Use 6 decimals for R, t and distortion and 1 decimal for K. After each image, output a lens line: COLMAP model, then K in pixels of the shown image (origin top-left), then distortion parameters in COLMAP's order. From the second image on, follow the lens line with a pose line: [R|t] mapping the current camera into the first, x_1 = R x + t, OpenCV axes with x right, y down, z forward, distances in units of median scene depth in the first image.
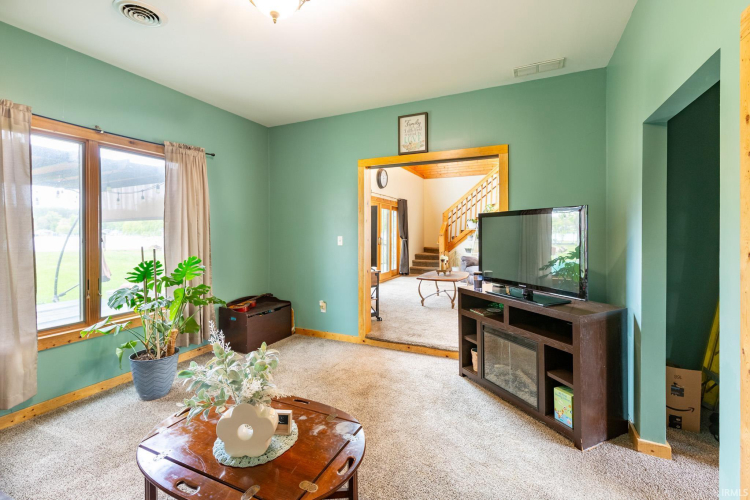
lens RADIAL K [[329.0, 0, 380.6], [0, 329.0, 235.4], [0, 0, 1]] dist [0.005212, 0.000450]
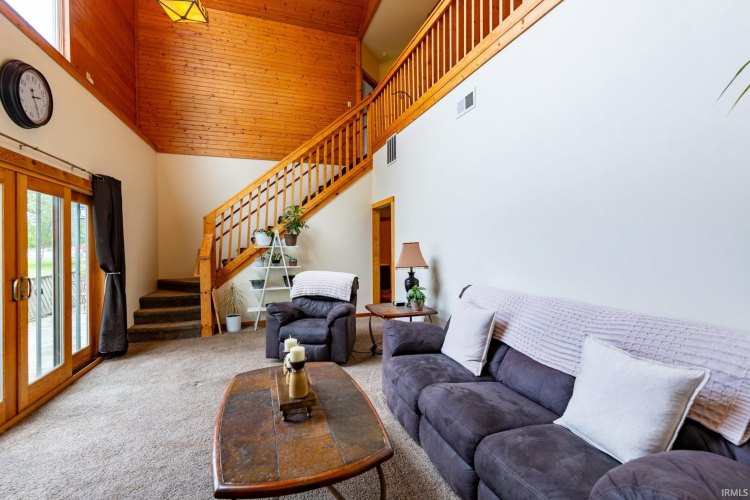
lens RADIAL K [[329.0, 0, 379.8], [0, 329.0, 245.5], [0, 0, 1]] dist [0.005212, 0.000450]
pose [[0.717229, -0.007999, 0.696792, 0.020363], [0.012463, 0.999921, -0.001350, -0.016602], [-0.696726, 0.009653, 0.717272, 0.426647]]
